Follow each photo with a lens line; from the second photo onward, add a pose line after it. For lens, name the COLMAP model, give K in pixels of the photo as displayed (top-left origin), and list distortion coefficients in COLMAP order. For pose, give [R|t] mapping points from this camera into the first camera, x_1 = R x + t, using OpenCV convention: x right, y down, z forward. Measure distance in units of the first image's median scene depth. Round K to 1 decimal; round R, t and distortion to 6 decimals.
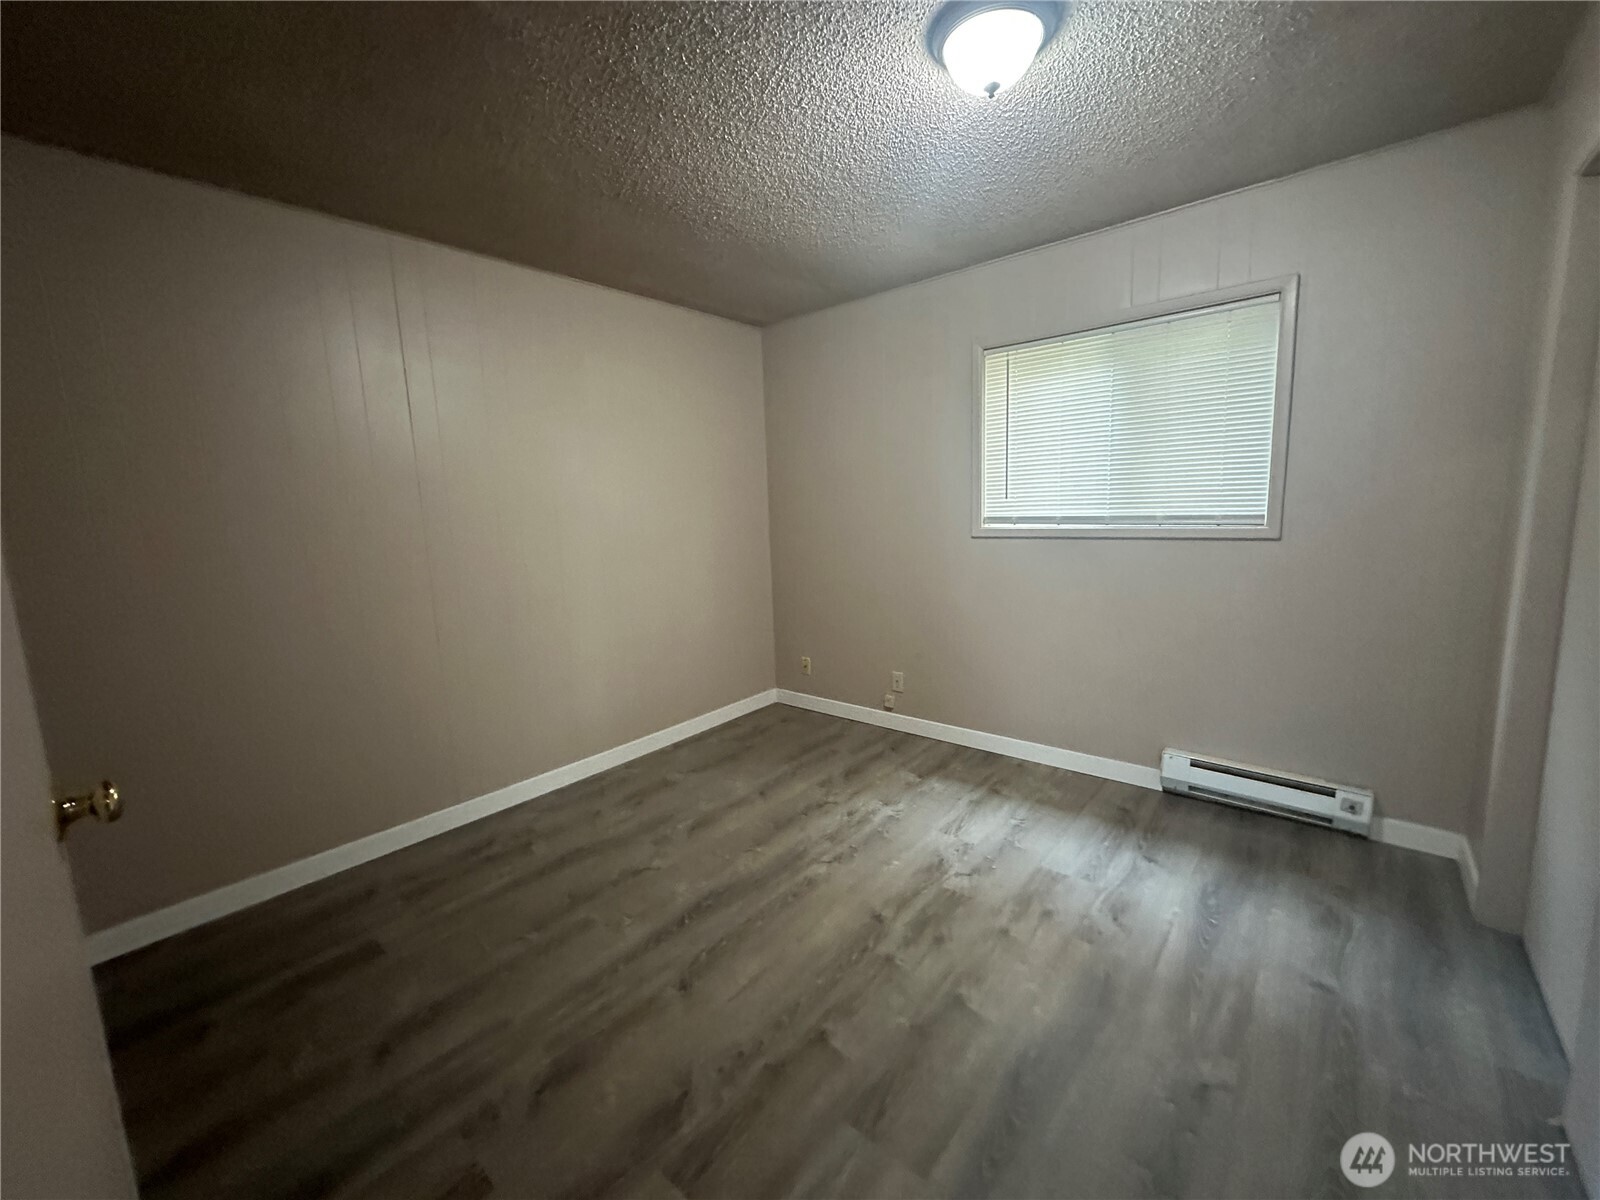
lens RADIAL K [[635.1, 0, 805.1], [0, 635.1, 596.5], [0, 0, 1]] dist [-0.001006, -0.000086]
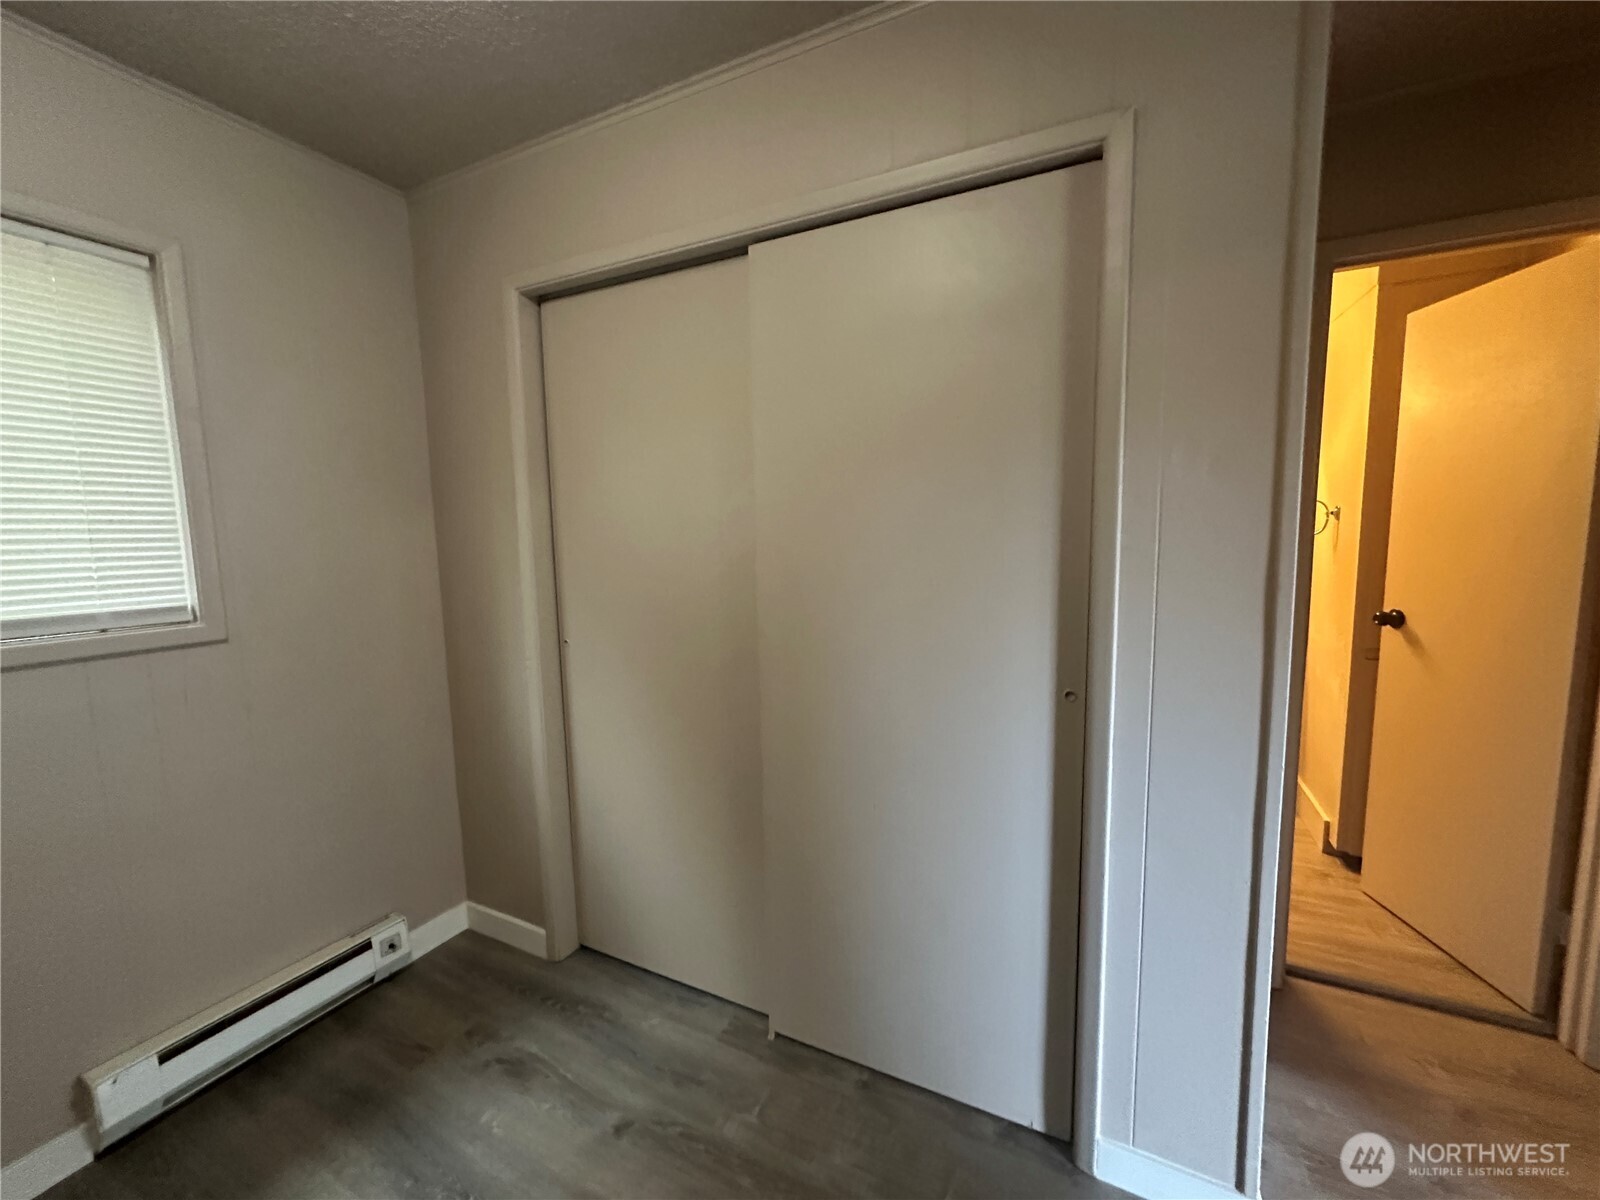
lens RADIAL K [[635.1, 0, 805.1], [0, 635.1, 596.5], [0, 0, 1]] dist [-0.001006, -0.000086]
pose [[-0.233984, -0.071458, 0.969611, -0.028538], [0.164569, 0.979994, 0.111937, -0.114299], [-0.958211, 0.185759, -0.217543, 0.580756]]
